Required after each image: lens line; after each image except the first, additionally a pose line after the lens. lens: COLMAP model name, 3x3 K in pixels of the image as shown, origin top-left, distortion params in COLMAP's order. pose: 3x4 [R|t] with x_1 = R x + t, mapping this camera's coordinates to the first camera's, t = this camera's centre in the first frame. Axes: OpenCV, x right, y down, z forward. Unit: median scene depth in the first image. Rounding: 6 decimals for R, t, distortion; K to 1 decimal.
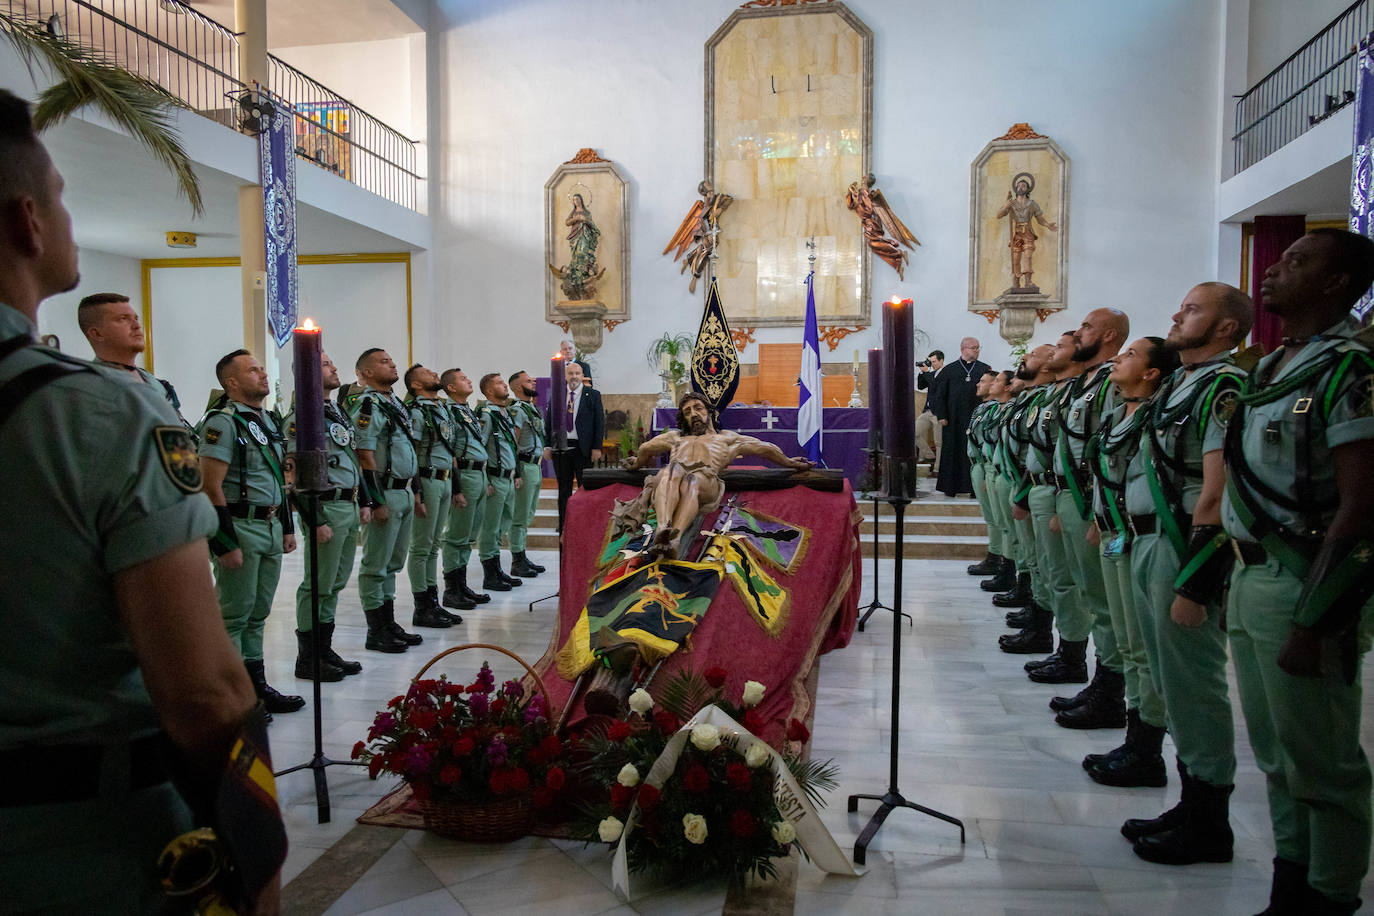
lens RADIAL K [[947.0, 0, 679.9], [0, 947.0, 460.0], [0, 0, 1]] dist [-0.003291, -0.001680]
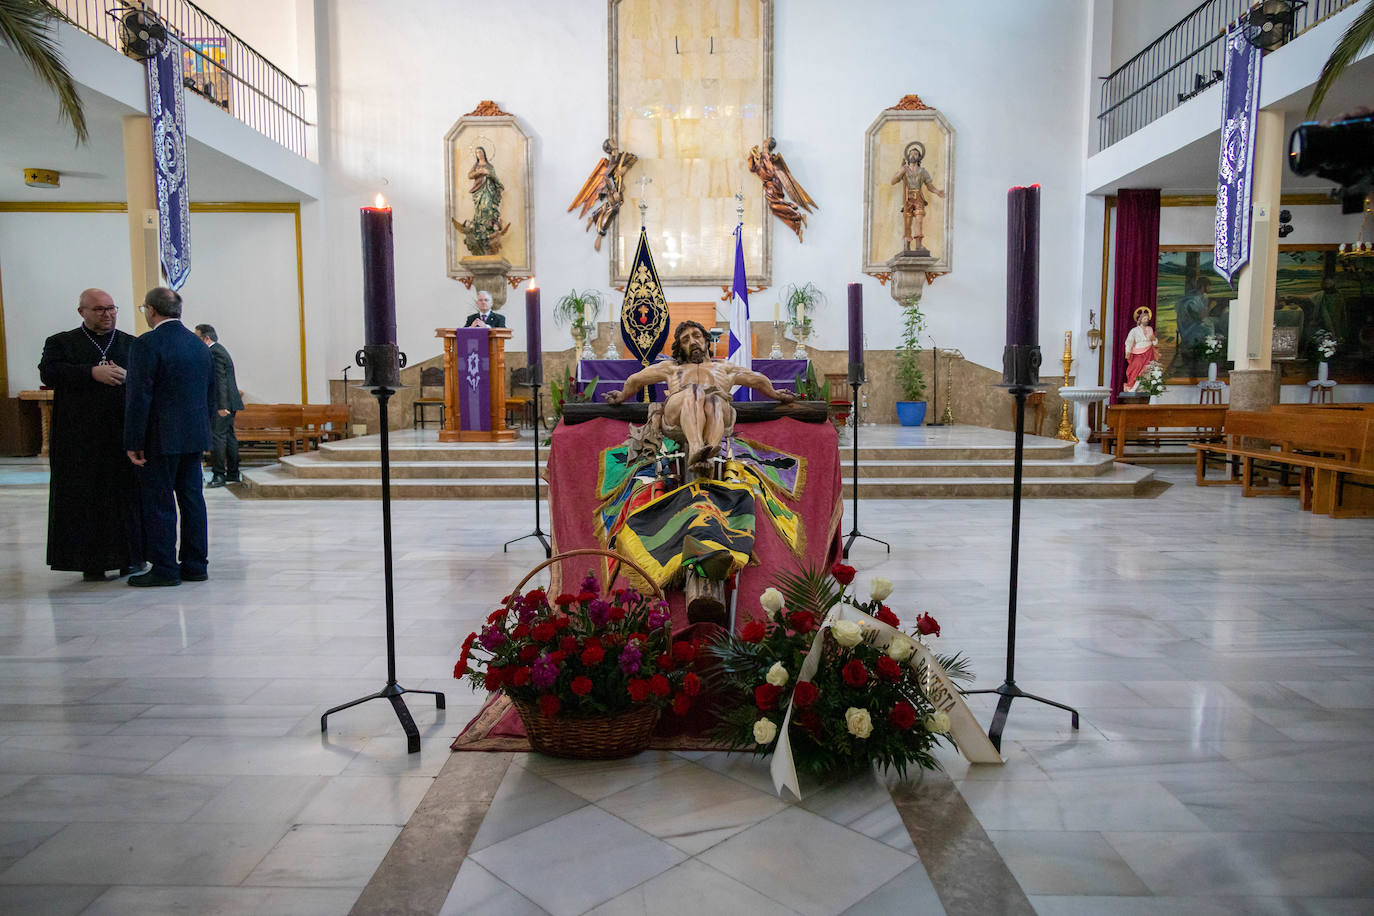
lens RADIAL K [[911.4, 0, 678.6], [0, 911.4, 460.7], [0, 0, 1]] dist [-0.000602, 0.001123]
pose [[0.987588, -0.013603, 0.156477, -0.073889], [0.008789, 0.999468, 0.031417, 0.022318], [-0.156822, -0.029651, 0.987182, 0.029544]]
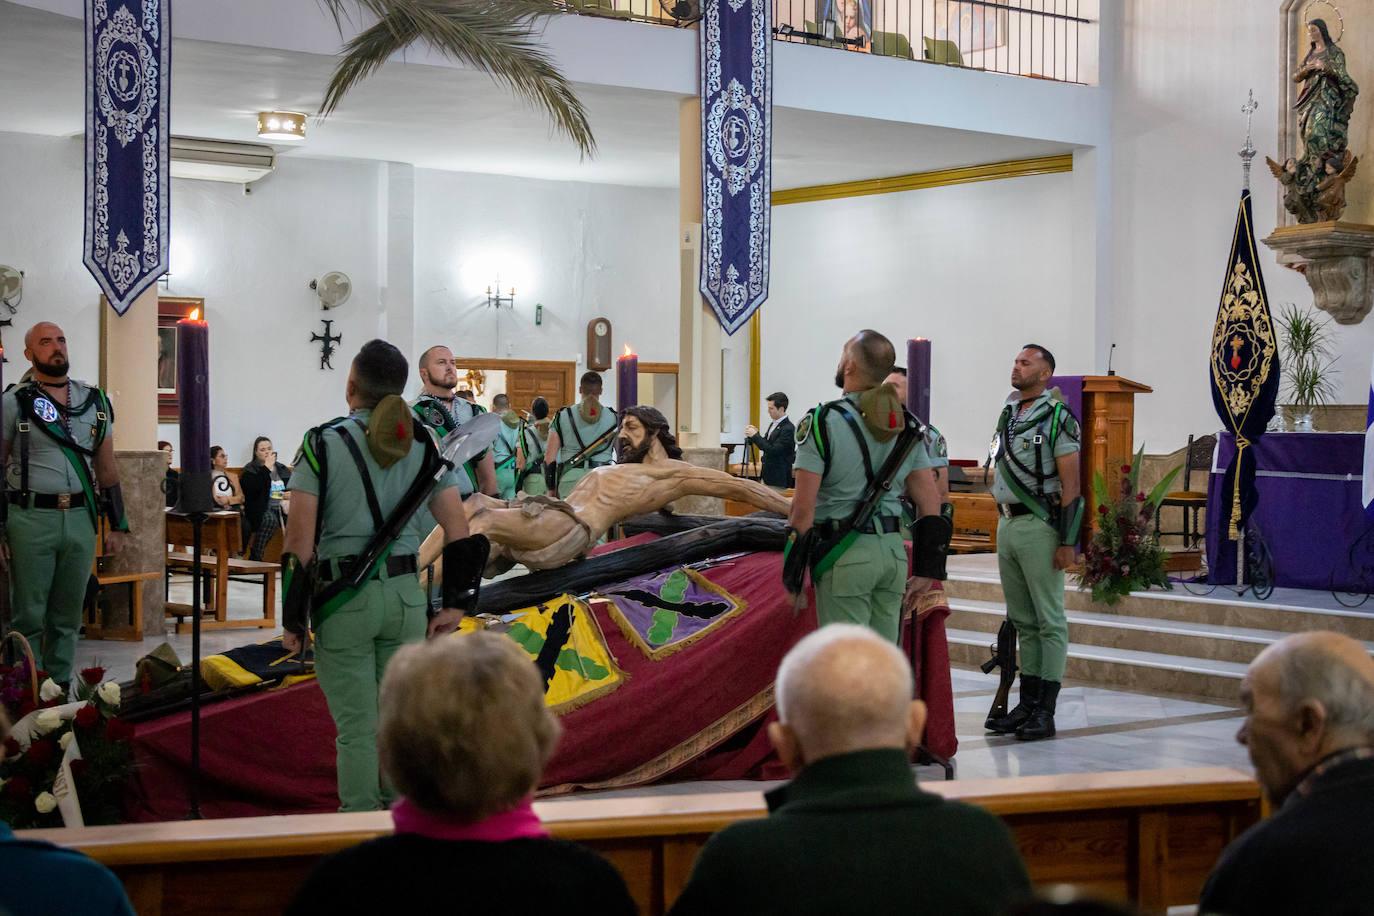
lens RADIAL K [[2106.0, 0, 687.0], [0, 2106.0, 458.0], [0, 0, 1]] dist [-0.048904, 0.033806]
pose [[0.714880, 0.018630, -0.698999, 0.584141], [-0.047820, 0.998607, -0.022291, 0.001256], [0.697610, 0.049361, 0.714776, -0.062923]]
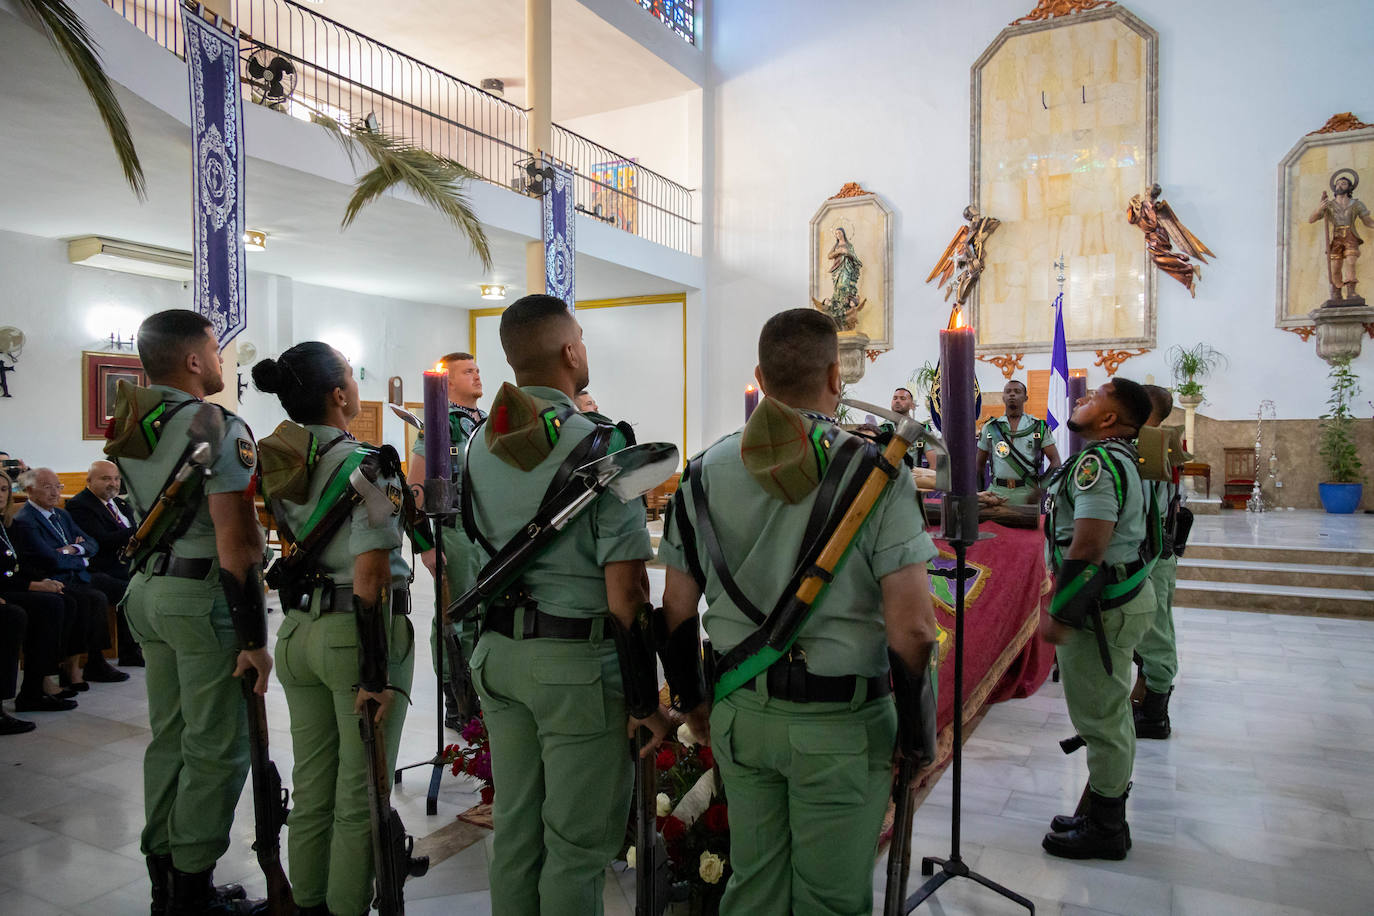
lens RADIAL K [[926.9, 0, 693.5], [0, 926.9, 460.5], [0, 0, 1]] dist [-0.007984, -0.003306]
pose [[0.949841, 0.007677, -0.312640, 0.072044], [-0.016690, 0.999518, -0.026163, -0.002428], [0.312289, 0.030069, 0.949511, 0.015205]]
